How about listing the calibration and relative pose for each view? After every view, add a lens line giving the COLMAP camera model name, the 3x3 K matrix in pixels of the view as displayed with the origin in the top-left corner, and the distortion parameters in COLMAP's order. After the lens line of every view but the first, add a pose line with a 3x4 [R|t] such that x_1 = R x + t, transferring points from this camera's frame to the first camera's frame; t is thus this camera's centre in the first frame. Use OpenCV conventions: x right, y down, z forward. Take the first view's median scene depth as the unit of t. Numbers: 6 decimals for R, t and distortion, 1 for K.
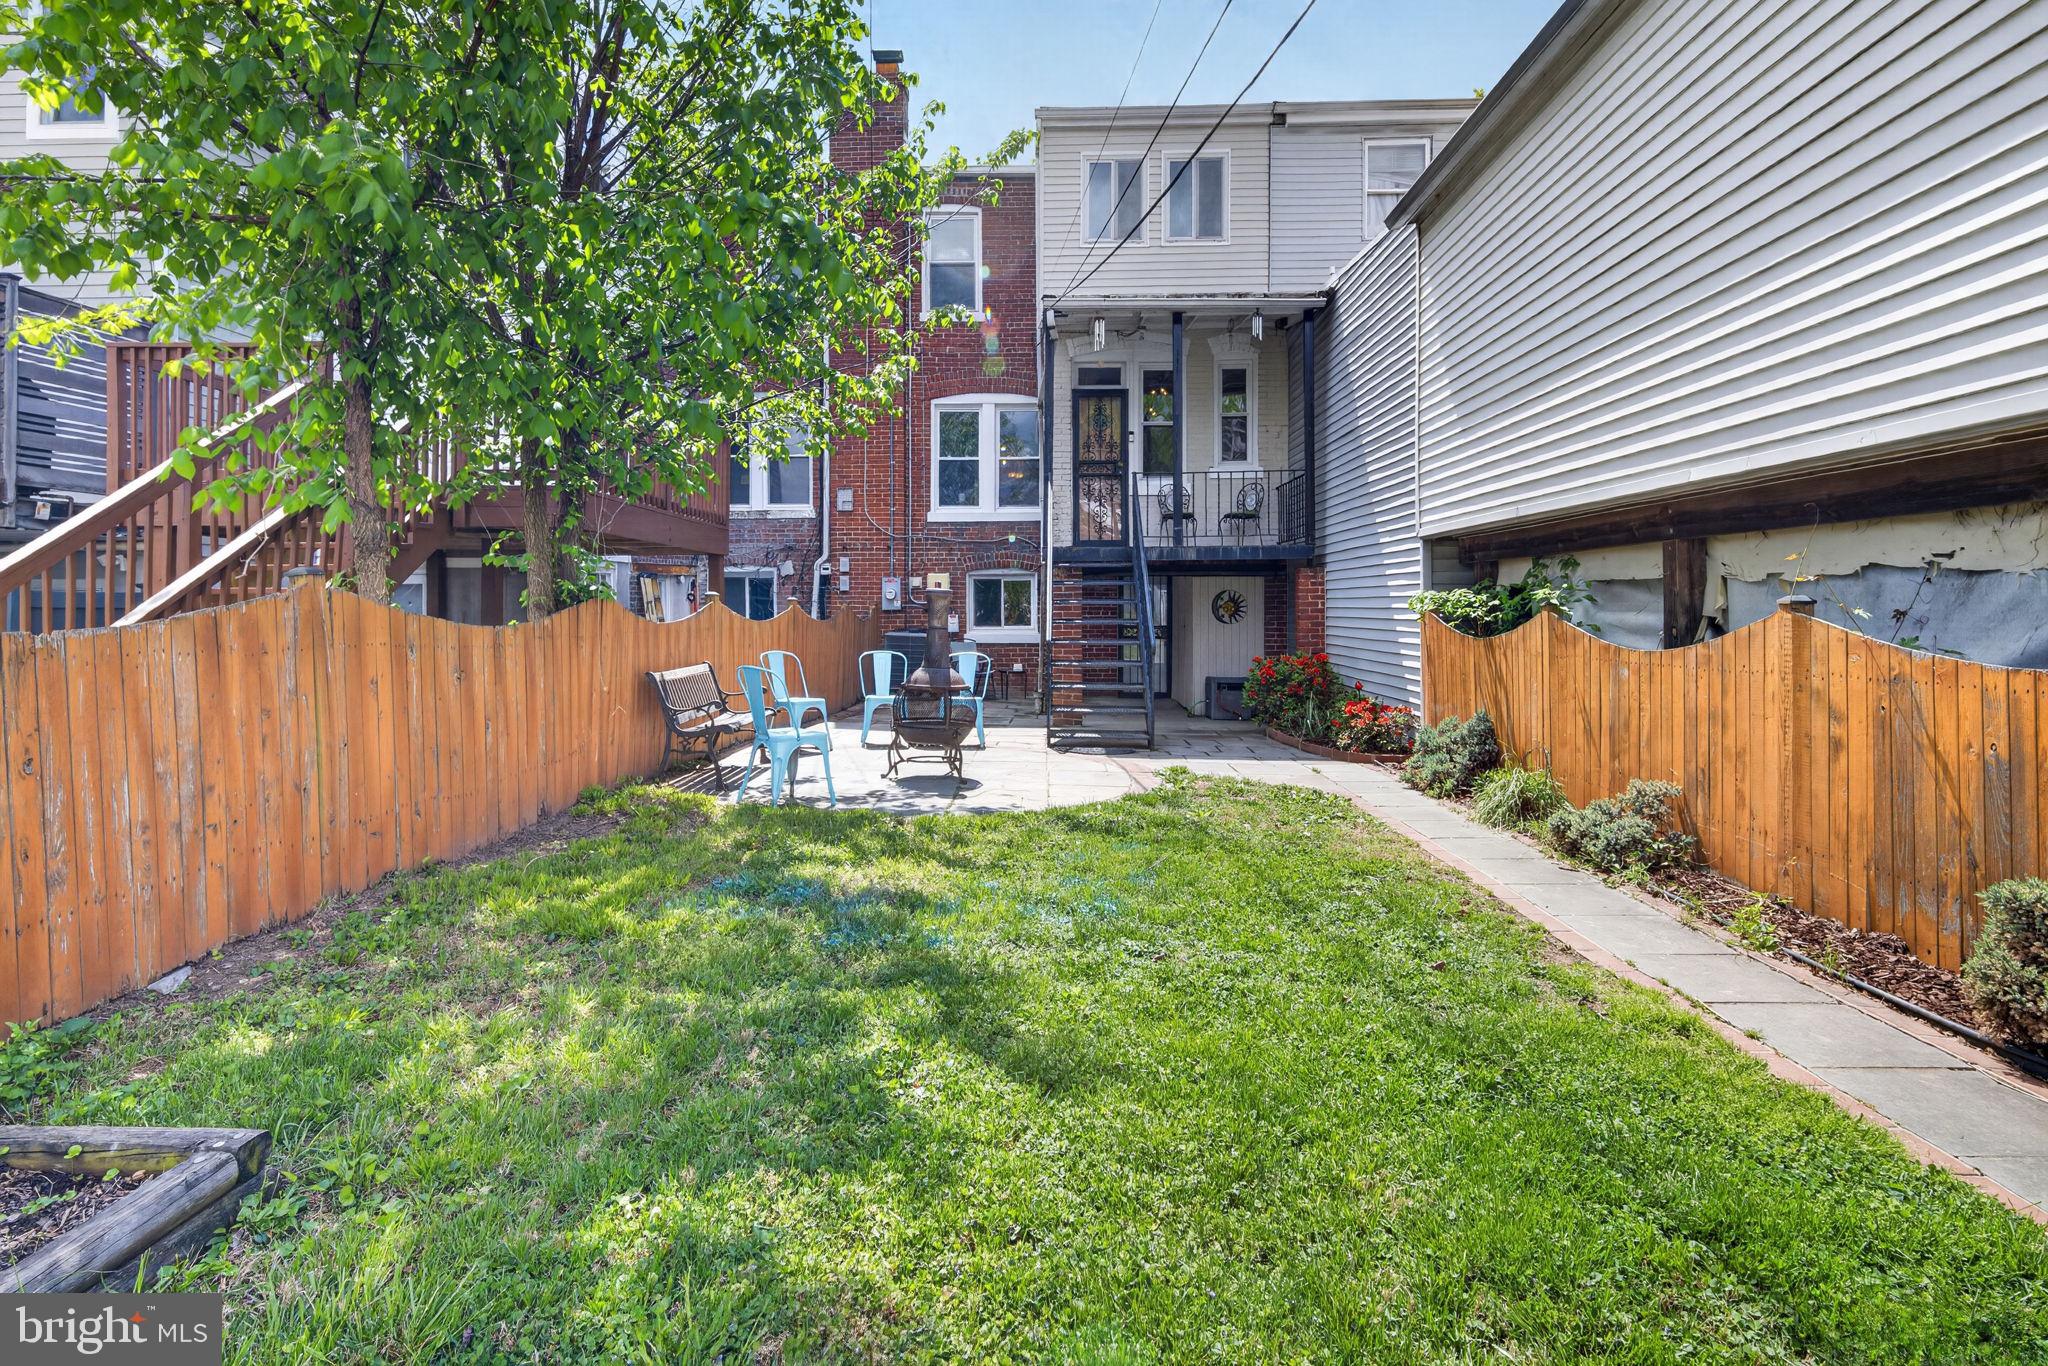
lens RADIAL K [[984.6, 0, 1013.8], [0, 984.6, 625.7], [0, 0, 1]] dist [0.002568, 0.000233]
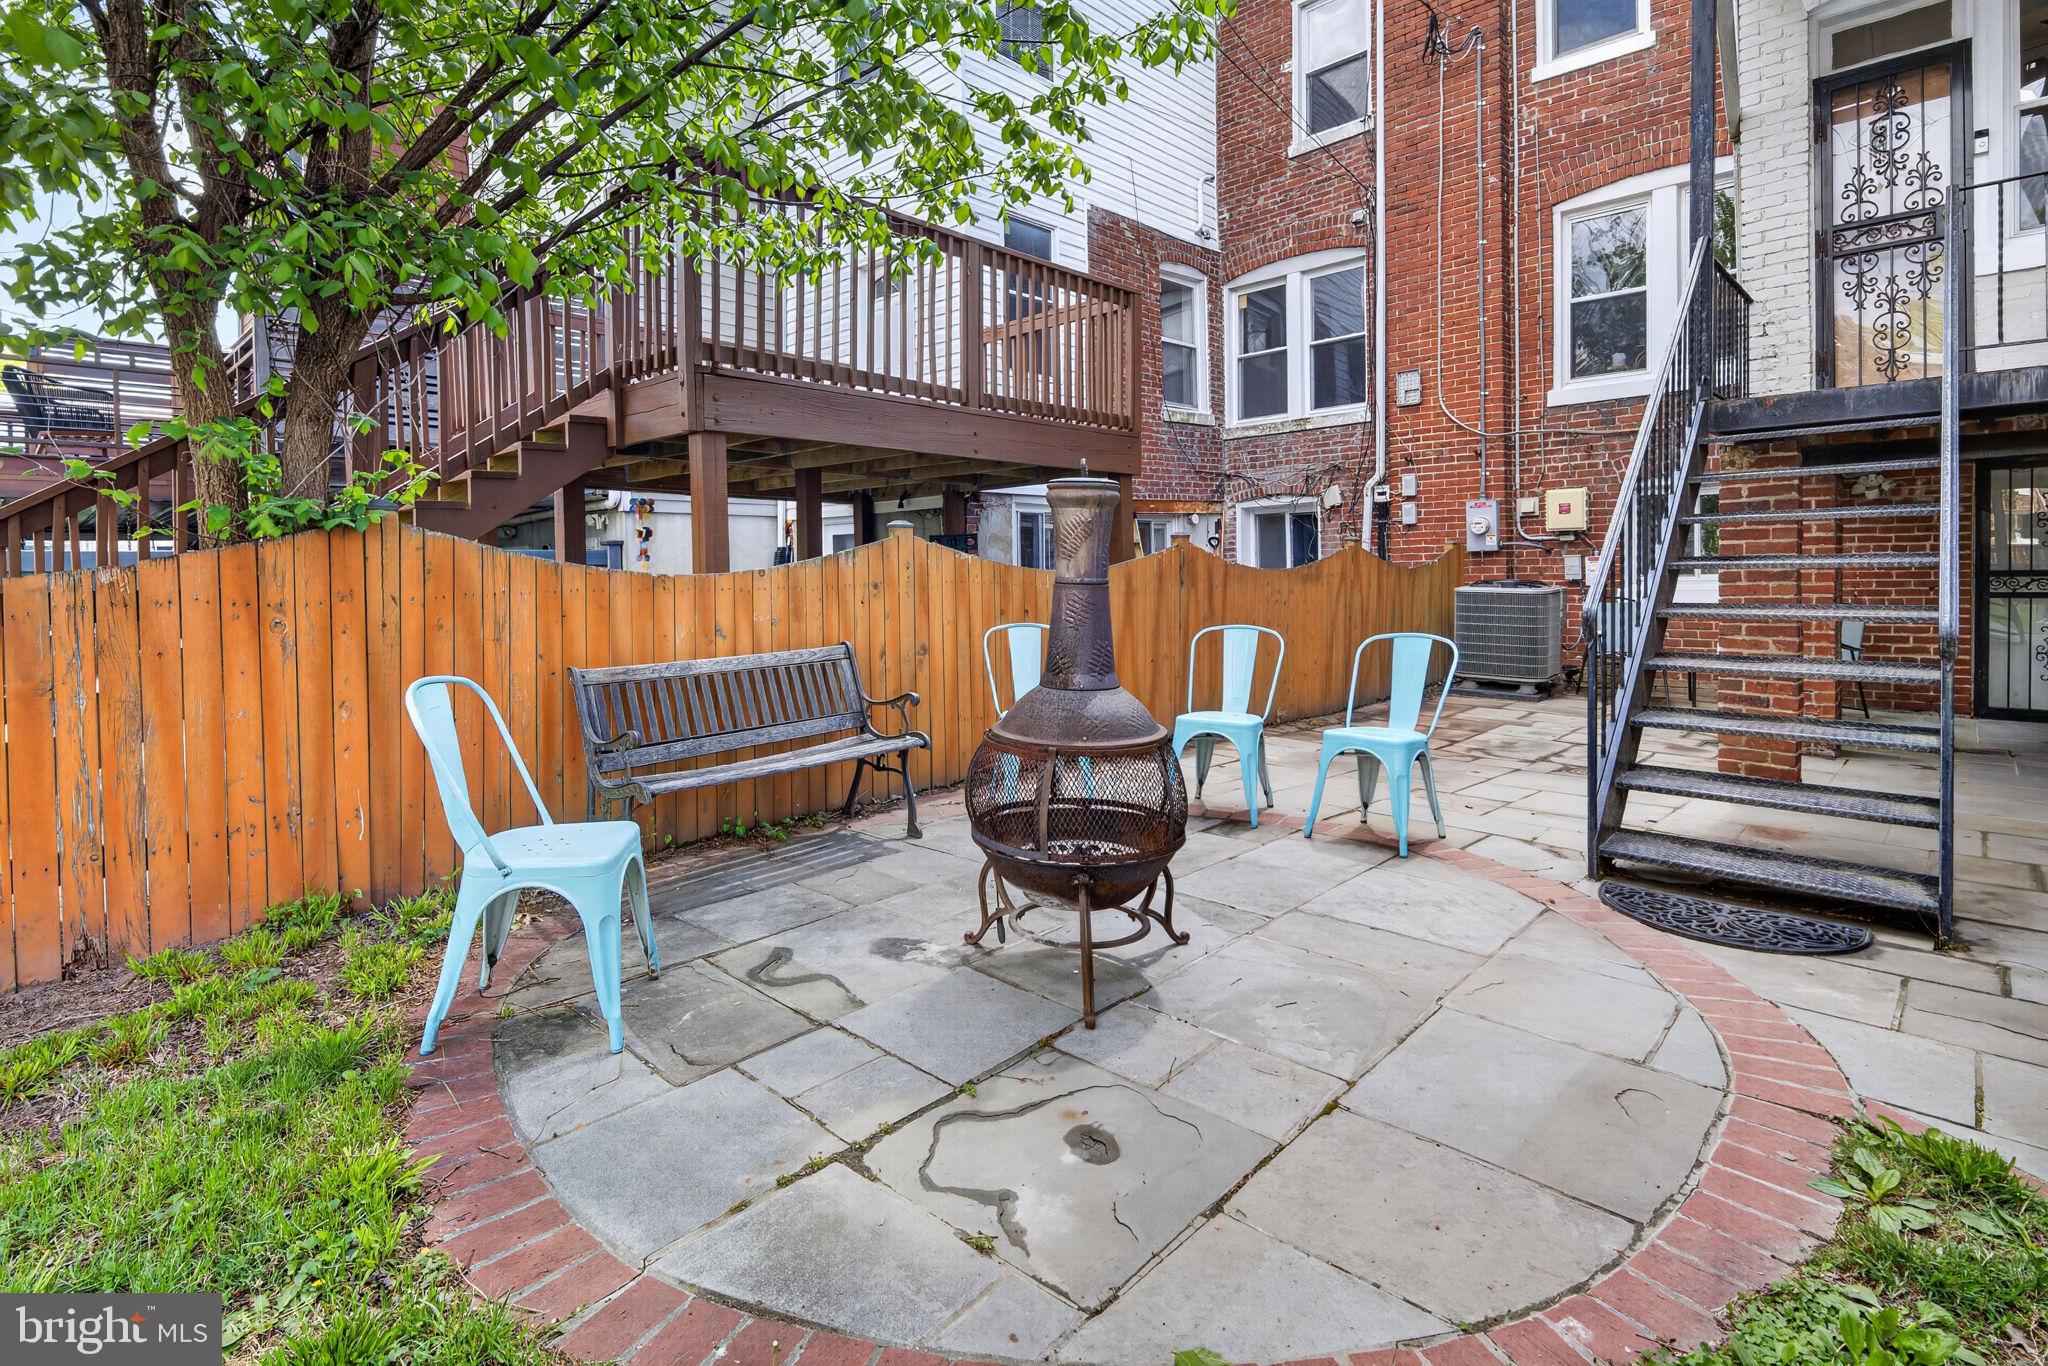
lens RADIAL K [[984.6, 0, 1035.3], [0, 984.6, 583.5], [0, 0, 1]] dist [0.002568, 0.000233]
pose [[0.752304, -0.004770, -0.658799, 0.077883], [0.006844, 0.999976, 0.000575, 0.002566], [0.658781, -0.004942, 0.752319, 0.332880]]
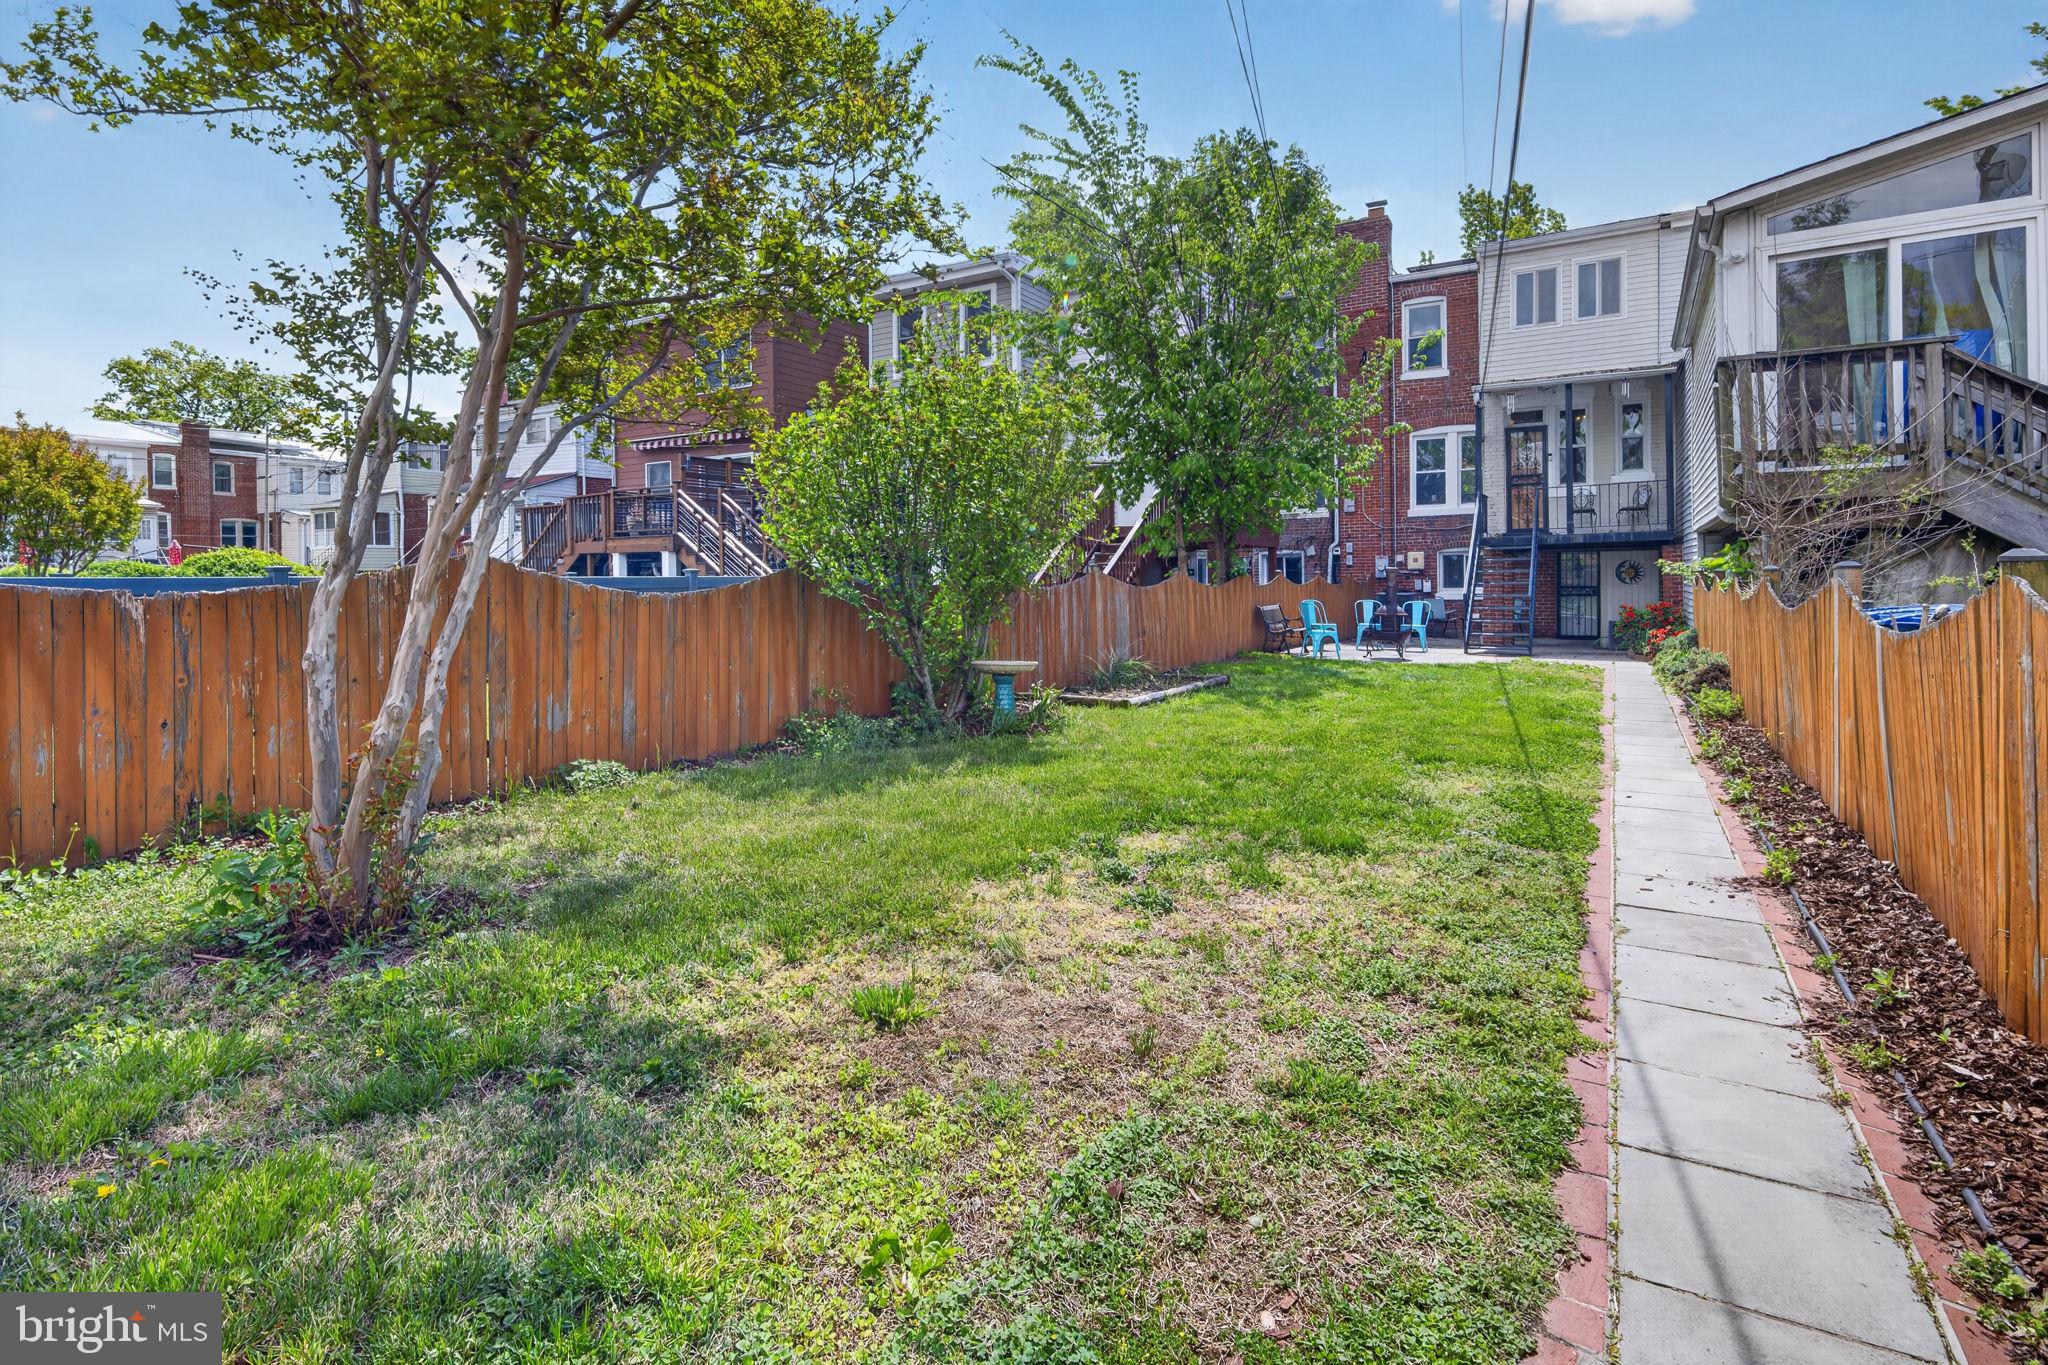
lens RADIAL K [[984.6, 0, 1020.0], [0, 984.6, 581.8], [0, 0, 1]] dist [0.002568, 0.000233]
pose [[0.876555, -0.011344, -0.481168, 0.113032], [0.005915, 0.999901, -0.012798, 0.006776], [0.481266, 0.008372, 0.876535, -0.575149]]
